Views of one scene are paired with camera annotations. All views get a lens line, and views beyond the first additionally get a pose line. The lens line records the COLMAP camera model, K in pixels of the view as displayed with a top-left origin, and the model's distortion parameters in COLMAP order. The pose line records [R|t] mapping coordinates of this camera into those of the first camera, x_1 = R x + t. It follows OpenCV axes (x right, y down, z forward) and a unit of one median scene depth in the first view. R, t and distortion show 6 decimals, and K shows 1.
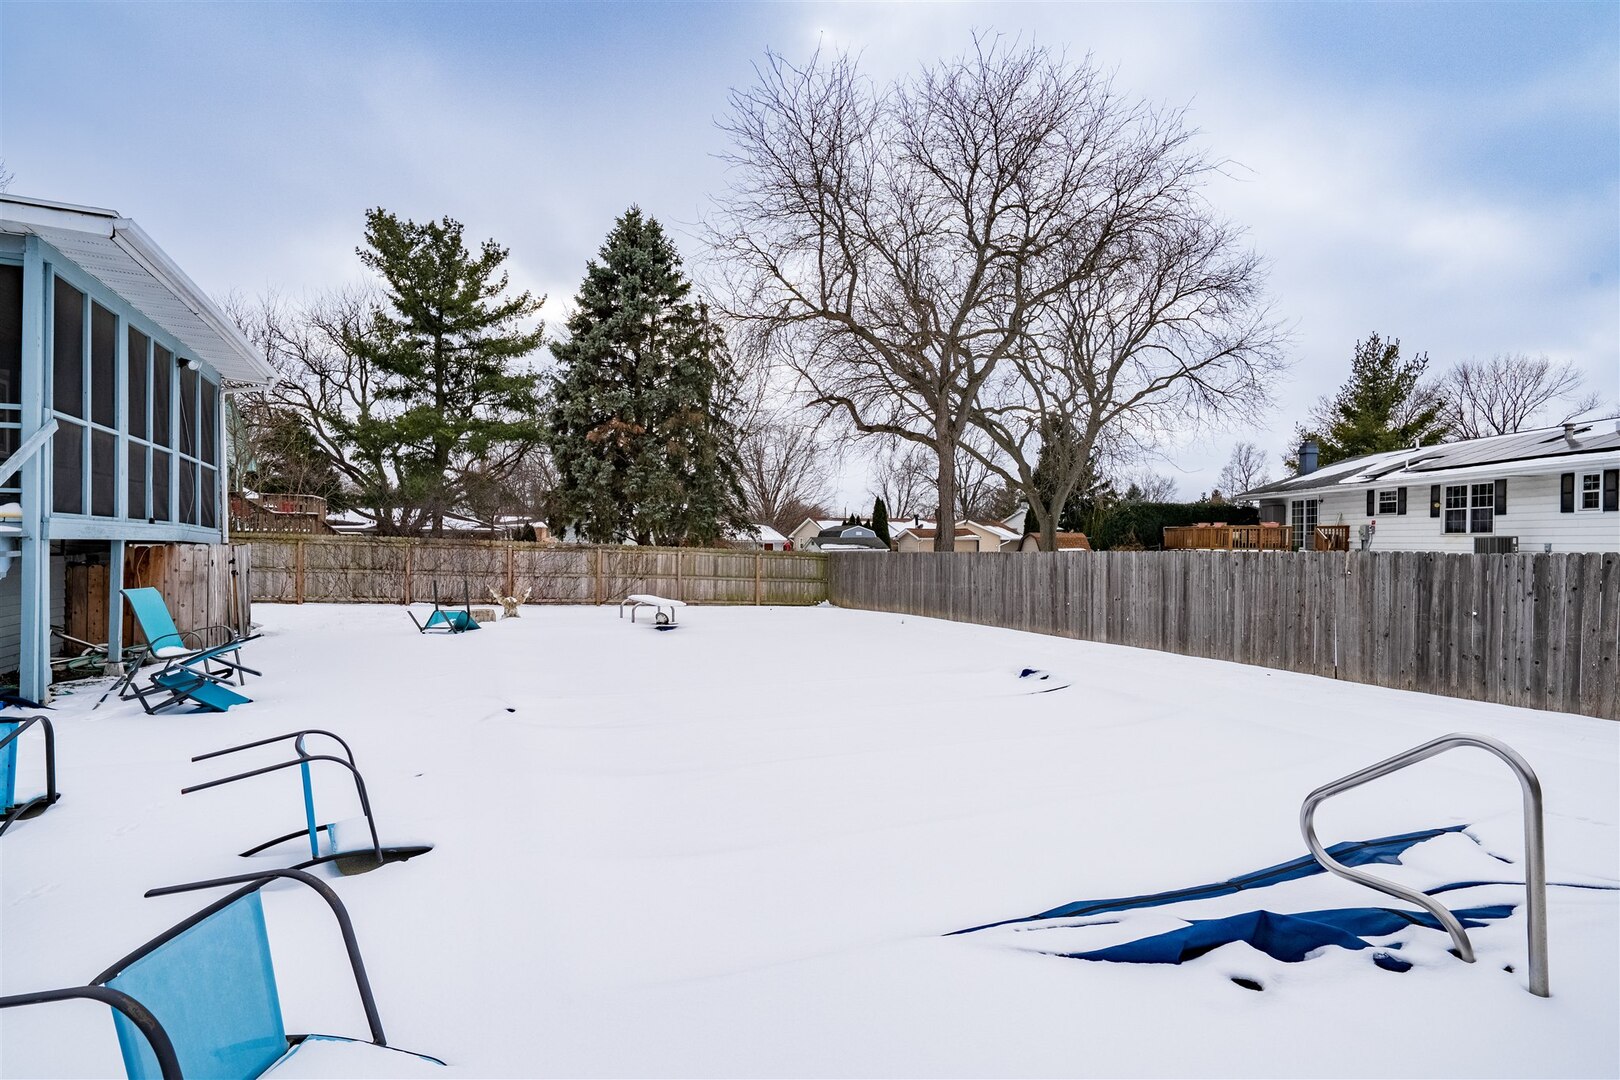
lens RADIAL K [[833.3, 0, 812.3], [0, 833.3, 545.4], [0, 0, 1]] dist [0.000357, -0.001440]
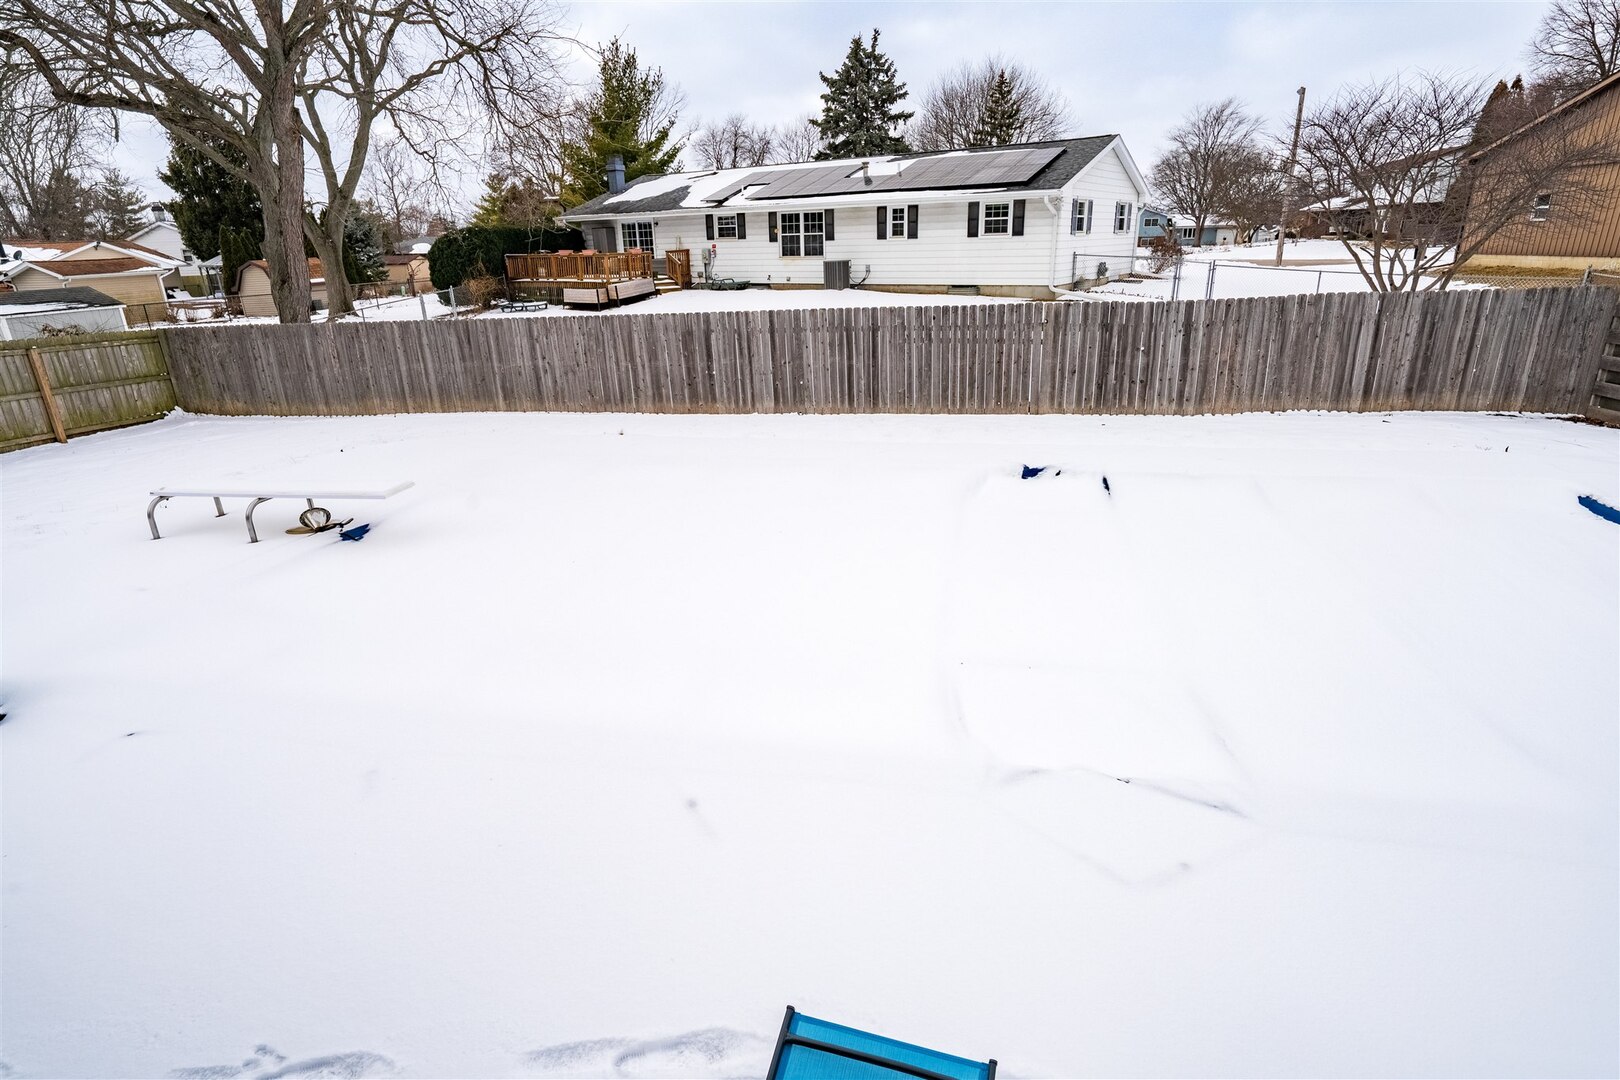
lens RADIAL K [[833.3, 0, 818.1], [0, 833.3, 548.8], [0, 0, 1]] dist [0.000357, -0.001440]
pose [[0.563701, -0.309754, 0.765698, -0.269500], [0.035356, 0.935218, 0.352302, -0.046620], [-0.825222, -0.171521, 0.538135, 0.288505]]
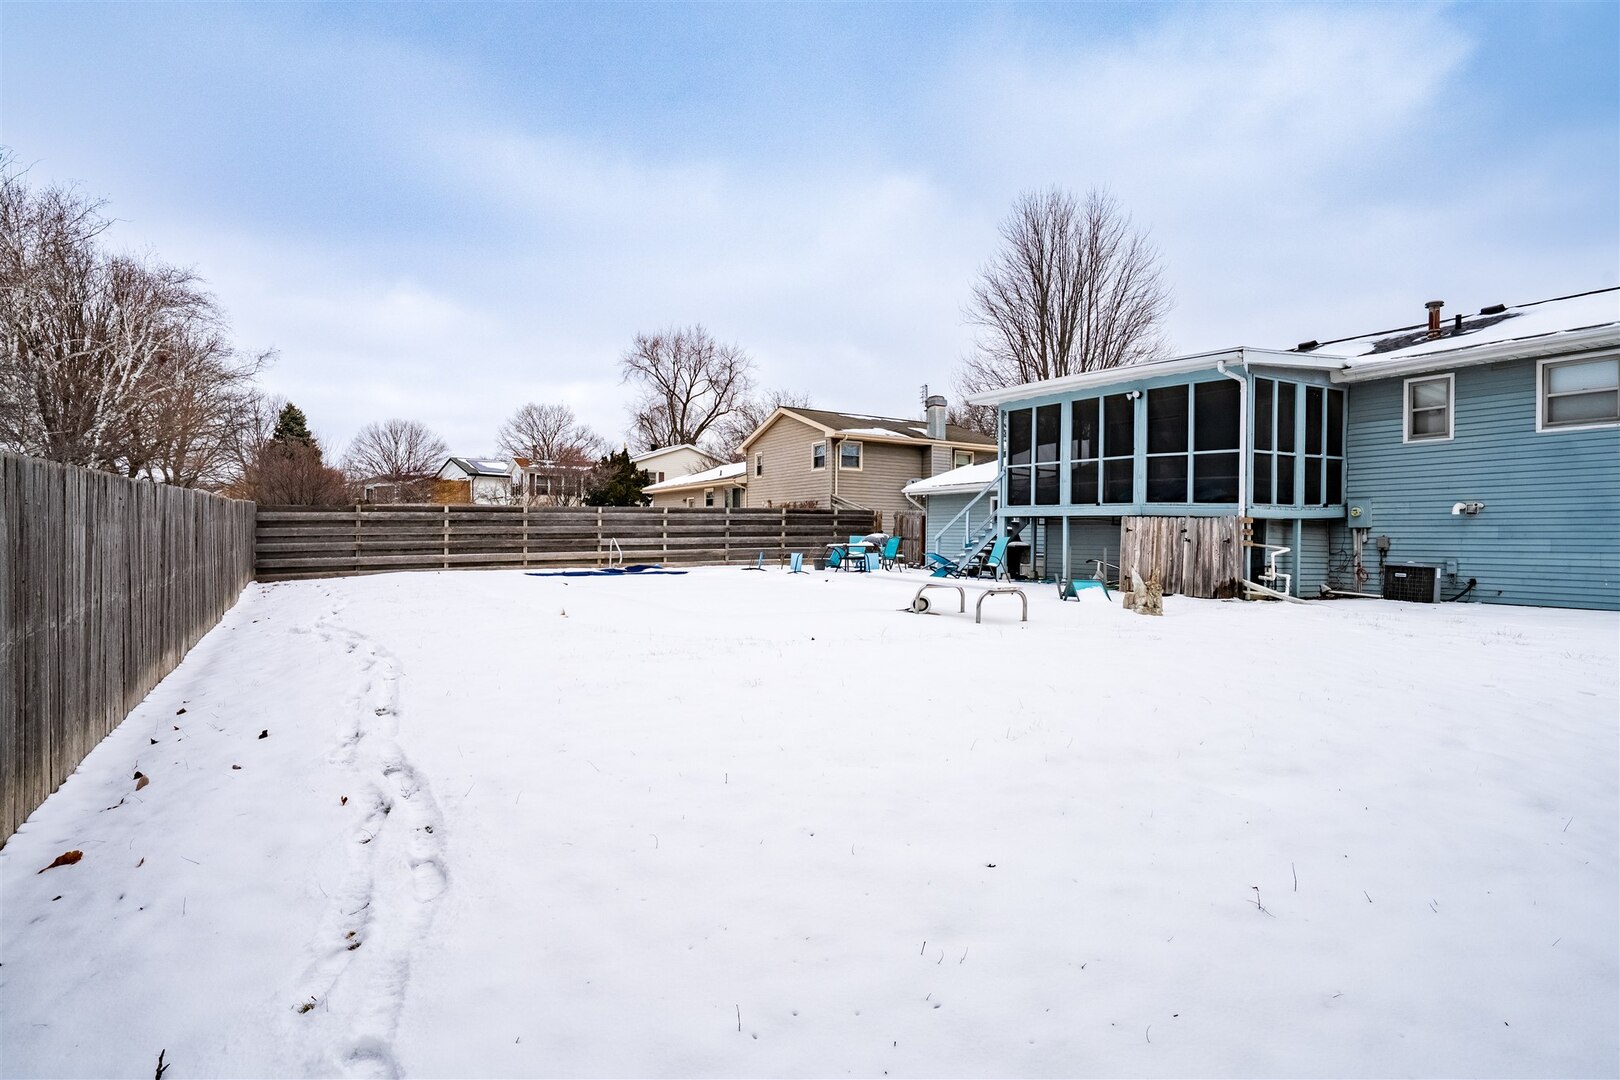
lens RADIAL K [[833.3, 0, 814.3], [0, 833.3, 542.7], [0, 0, 1]] dist [0.000357, -0.001440]
pose [[-0.992253, -0.022229, -0.122230, -0.004168], [-0.023790, 0.999653, 0.011323, 0.018799], [0.121936, 0.014143, -0.992437, 1.106751]]
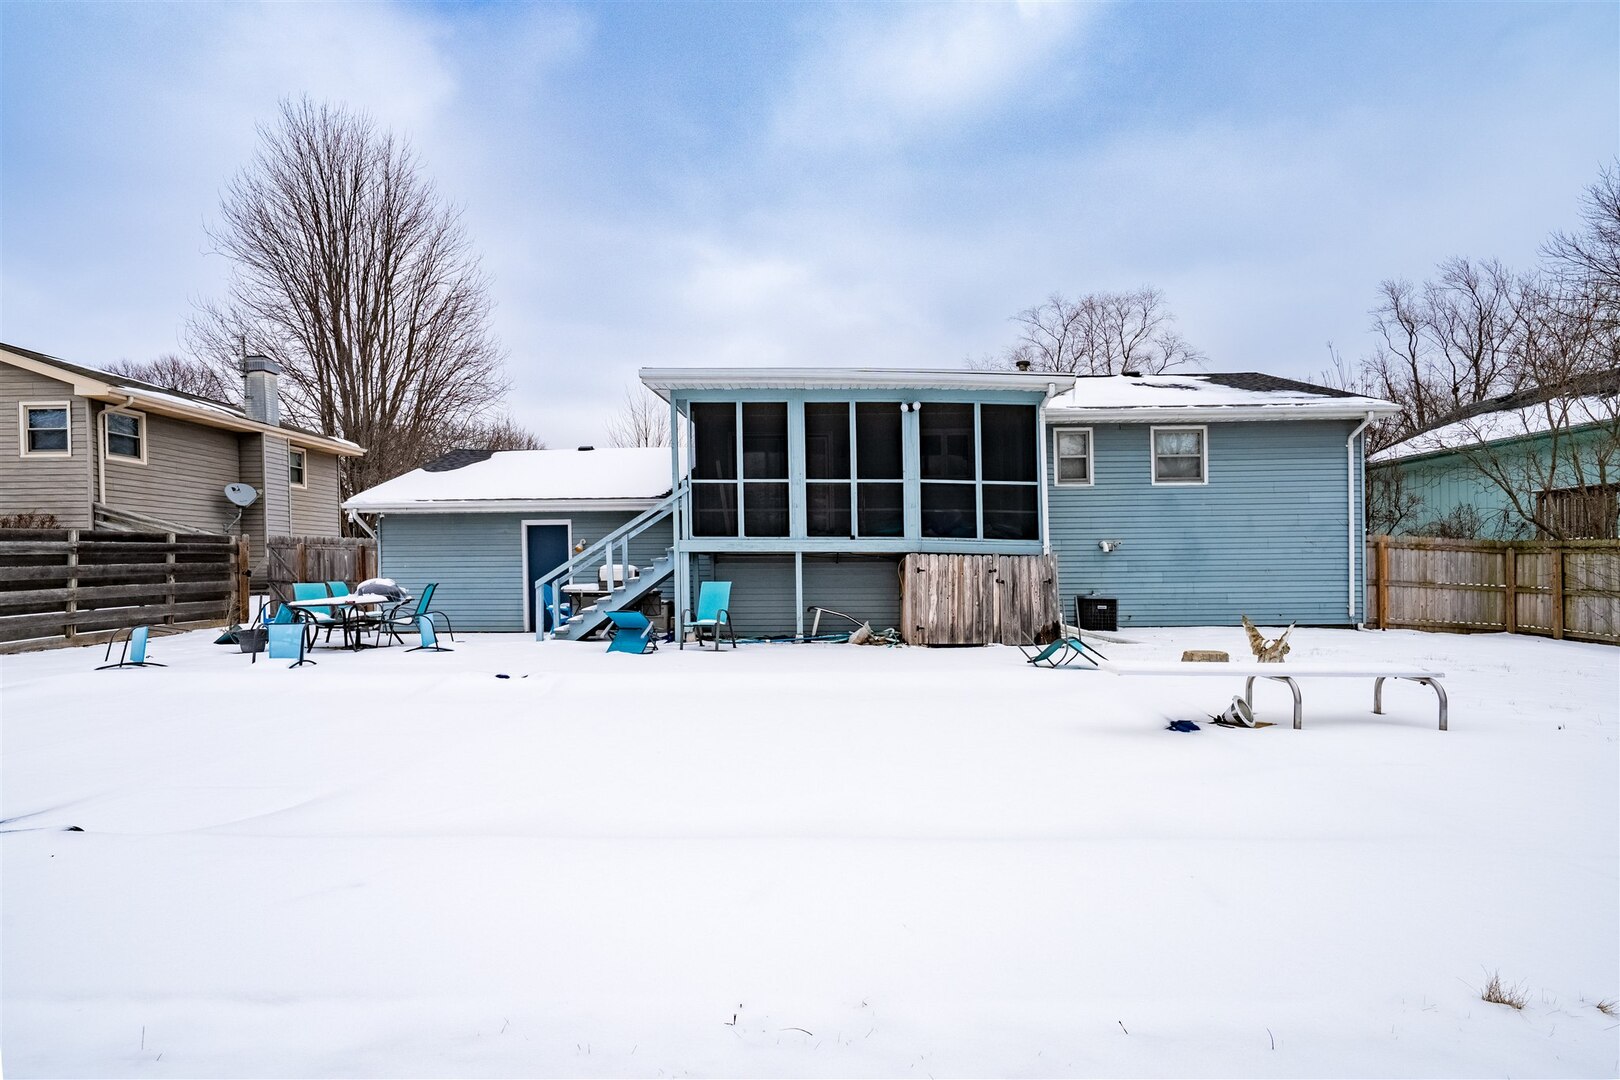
lens RADIAL K [[833.3, 0, 828.0], [0, 833.3, 574.4], [0, 0, 1]] dist [0.000357, -0.001440]
pose [[-0.429338, 0.004250, -0.903134, 0.188625], [-0.003535, 0.999973, 0.006387, 0.009569], [0.903137, 0.005935, -0.429312, 0.651536]]
